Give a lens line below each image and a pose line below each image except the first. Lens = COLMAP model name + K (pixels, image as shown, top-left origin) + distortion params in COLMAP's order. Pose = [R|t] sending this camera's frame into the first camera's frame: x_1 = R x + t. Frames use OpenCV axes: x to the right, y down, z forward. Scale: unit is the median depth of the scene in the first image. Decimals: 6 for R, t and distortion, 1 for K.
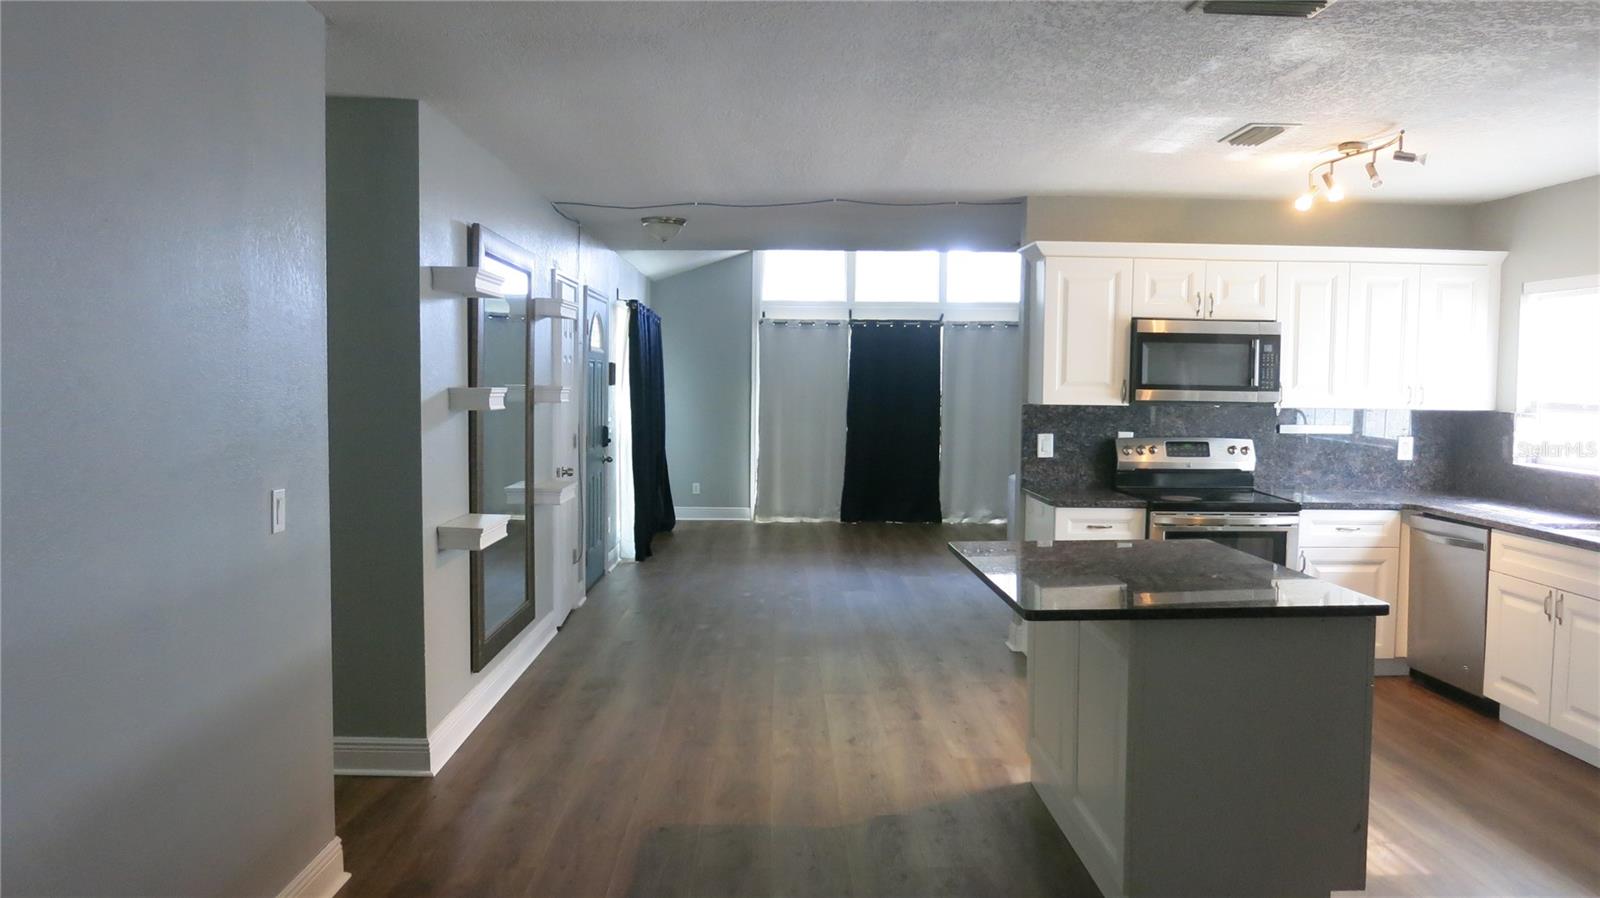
lens RADIAL K [[1154.5, 0, 800.0], [0, 1154.5, 449.0], [0, 0, 1]] dist [-0.038613, -0.008040]
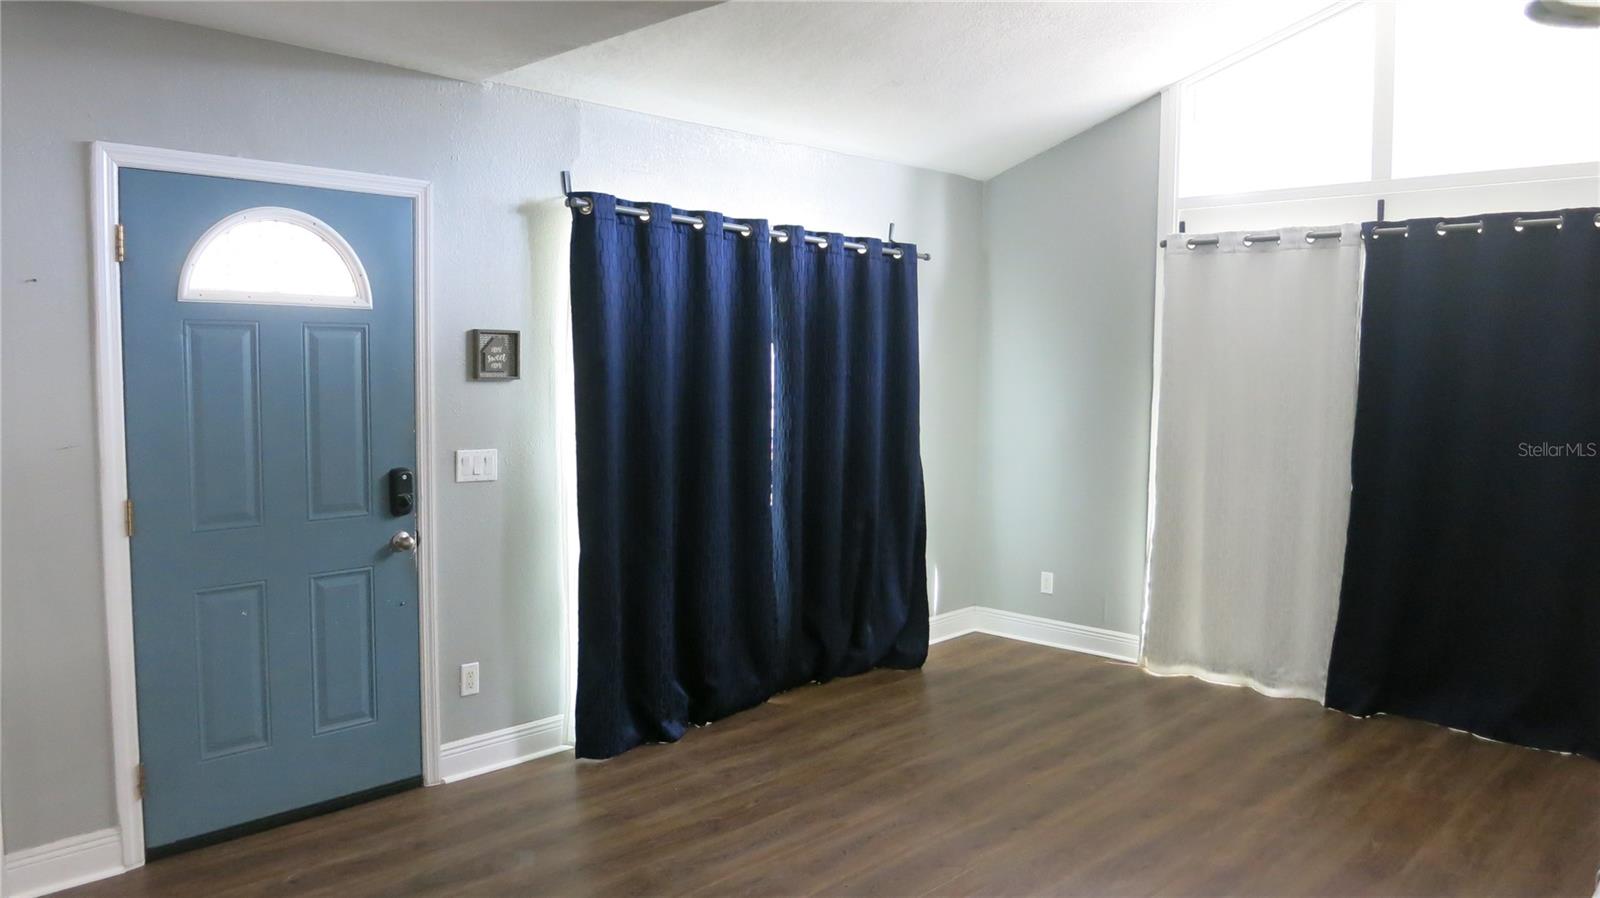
lens RADIAL K [[1154.5, 0, 800.0], [0, 1154.5, 449.0], [0, 0, 1]] dist [-0.038613, -0.008040]
pose [[0.713756, 0.048572, -0.698708, 0.372571], [-0.042718, 0.998754, 0.025792, -0.067122], [0.699090, 0.011439, 0.714942, 1.137176]]
